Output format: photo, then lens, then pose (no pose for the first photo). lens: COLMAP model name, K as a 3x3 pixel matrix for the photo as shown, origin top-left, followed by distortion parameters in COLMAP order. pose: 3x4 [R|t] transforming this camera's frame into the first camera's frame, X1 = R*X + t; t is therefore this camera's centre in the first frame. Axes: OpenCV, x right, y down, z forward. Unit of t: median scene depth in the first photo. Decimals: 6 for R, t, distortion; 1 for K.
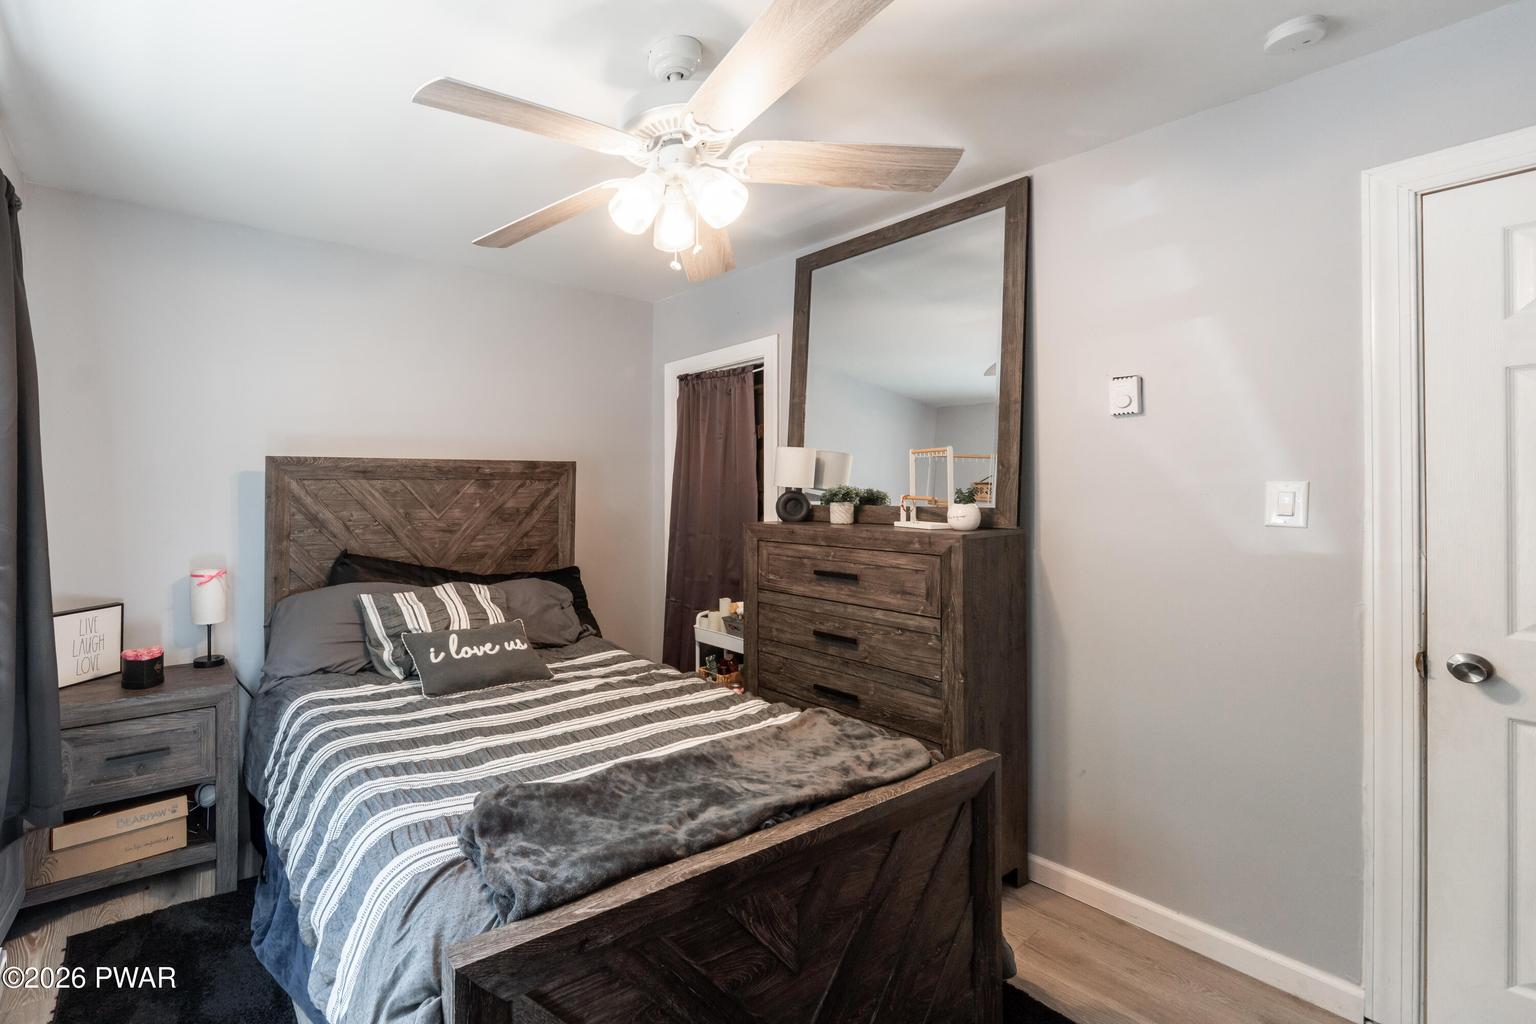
lens RADIAL K [[663.2, 0, 540.6], [0, 663.2, 538.7], [0, 0, 1]] dist [-0.001635, -0.000128]
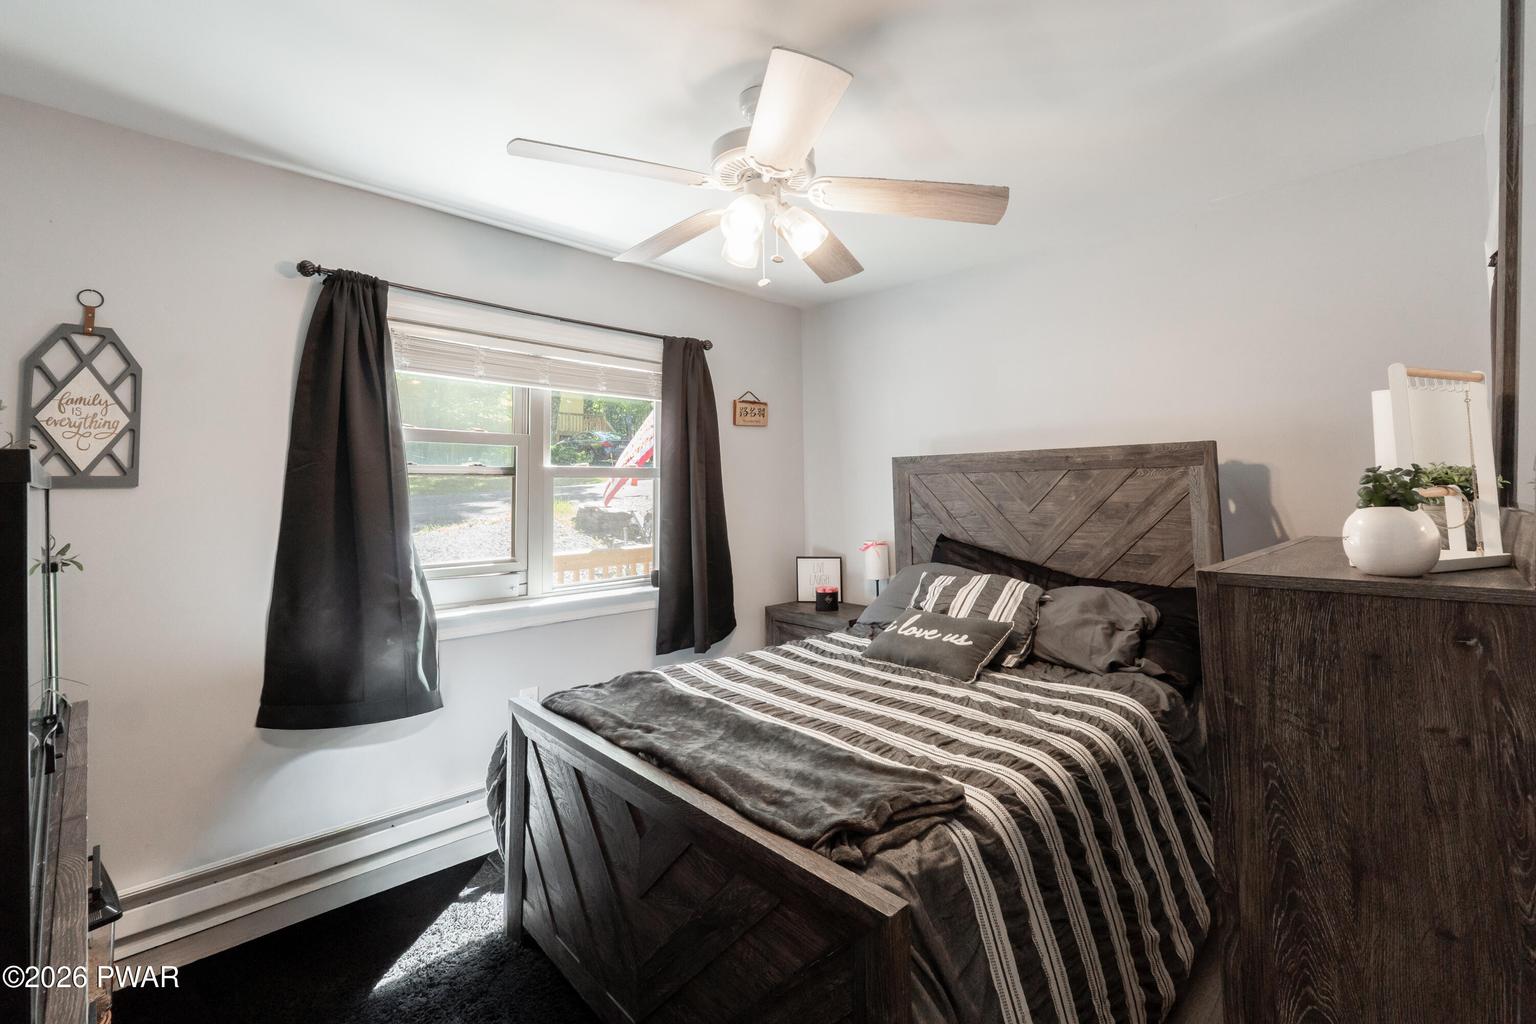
lens RADIAL K [[655.5, 0, 778.0], [0, 655.5, 494.6], [0, 0, 1]] dist [-0.005529, -0.000477]
pose [[0.234027, 0.010945, -0.972169, 0.703749], [-0.066085, 0.997803, -0.004674, -0.026042], [0.969982, 0.065339, 0.234236, 0.418303]]
